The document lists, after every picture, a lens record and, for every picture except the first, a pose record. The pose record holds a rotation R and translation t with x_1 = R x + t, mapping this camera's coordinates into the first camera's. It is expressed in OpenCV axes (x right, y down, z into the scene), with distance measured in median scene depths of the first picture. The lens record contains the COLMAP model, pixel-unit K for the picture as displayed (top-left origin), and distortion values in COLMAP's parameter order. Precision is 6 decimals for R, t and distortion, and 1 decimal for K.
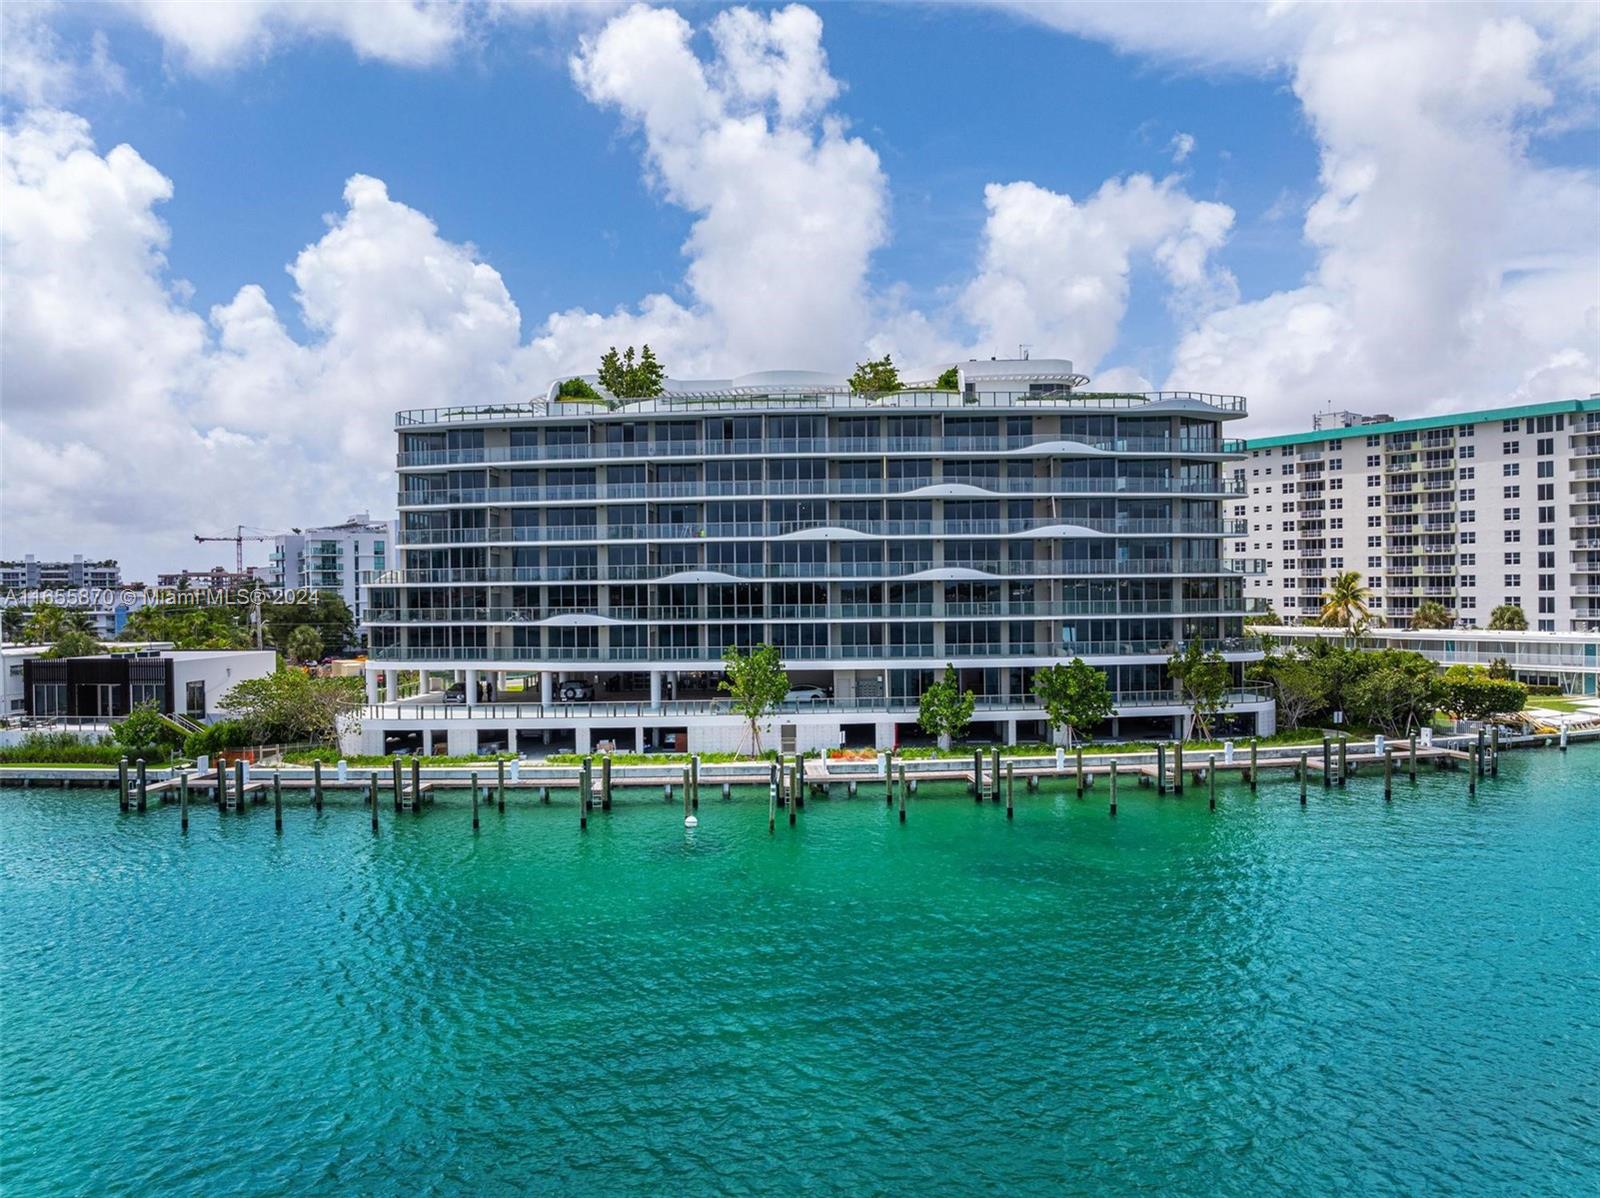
lens RADIAL K [[1135.4, 0, 794.2], [0, 1135.4, 589.6], [0, 0, 1]] dist [-0.036061, 0.002108]
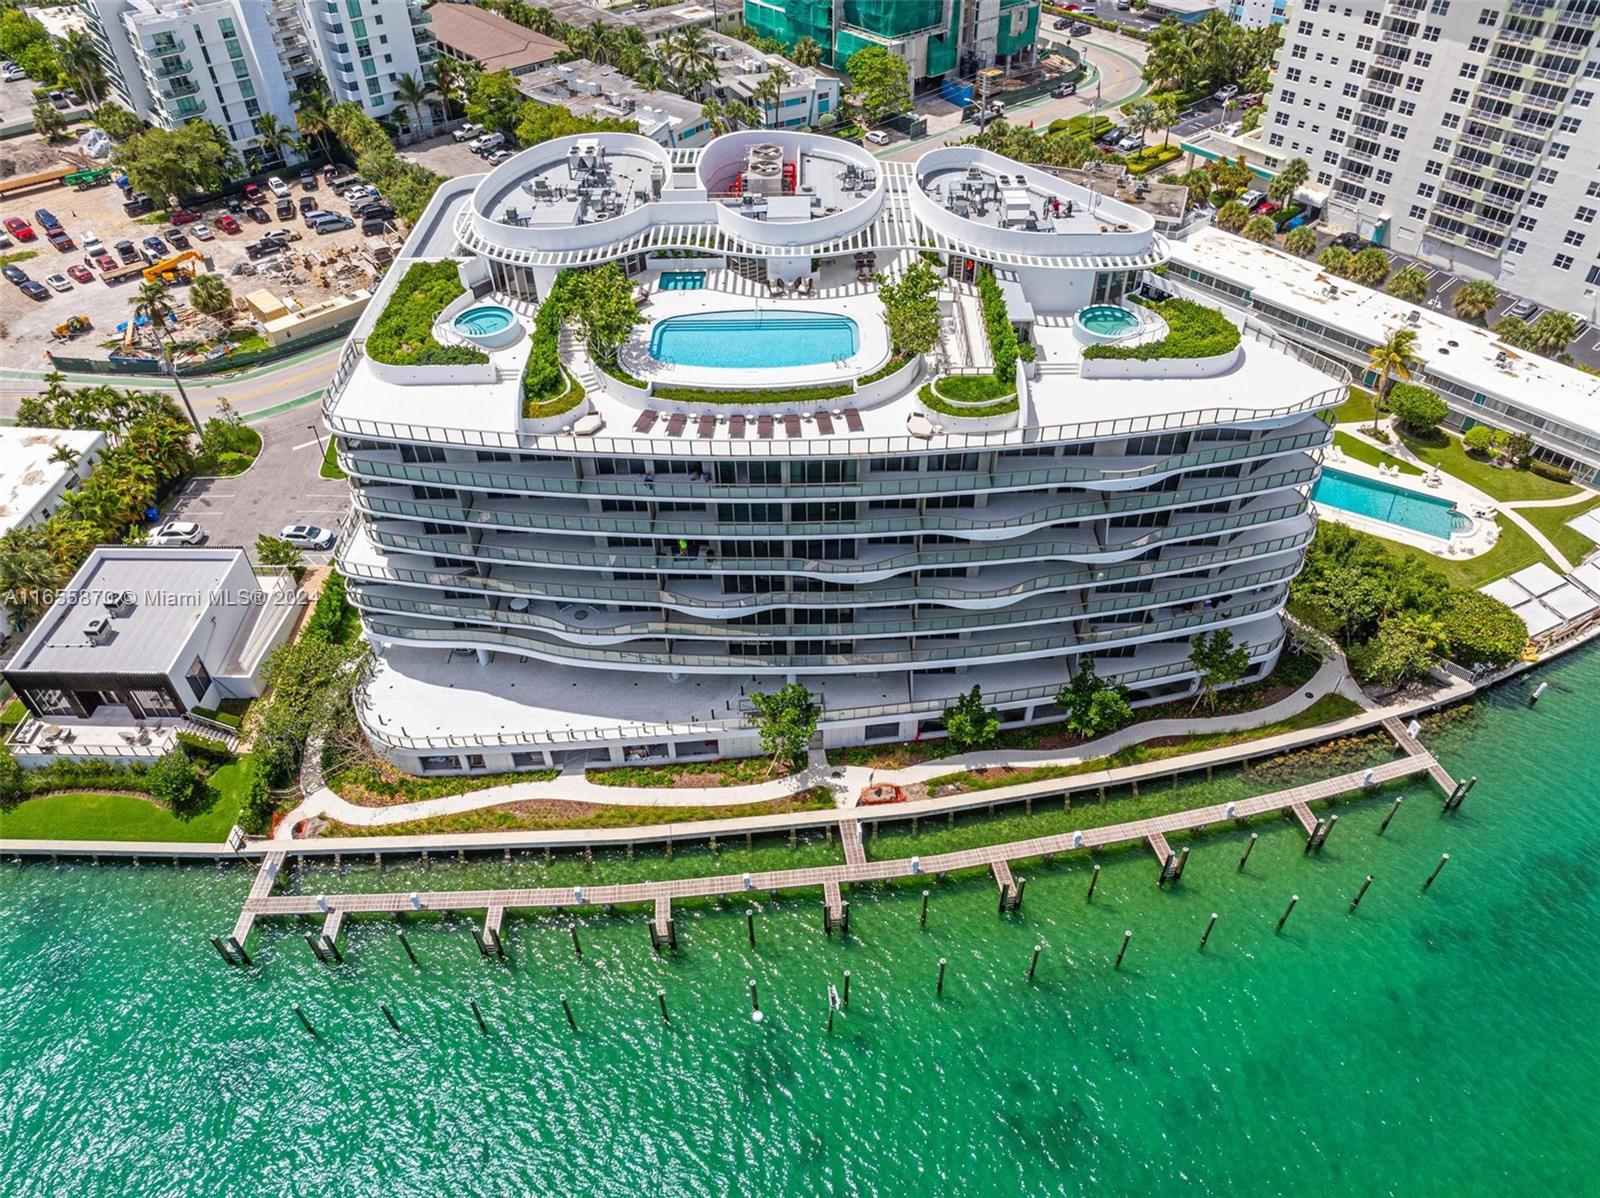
lens RADIAL K [[1134.3, 0, 805.0], [0, 1134.3, 594.1], [0, 0, 1]] dist [-0.065533, 0.046851]
pose [[0.997362, -0.052531, 0.050097, -0.055652], [0.004390, 0.732532, 0.680718, -0.620117], [-0.072456, -0.678702, 0.730830, 0.312188]]
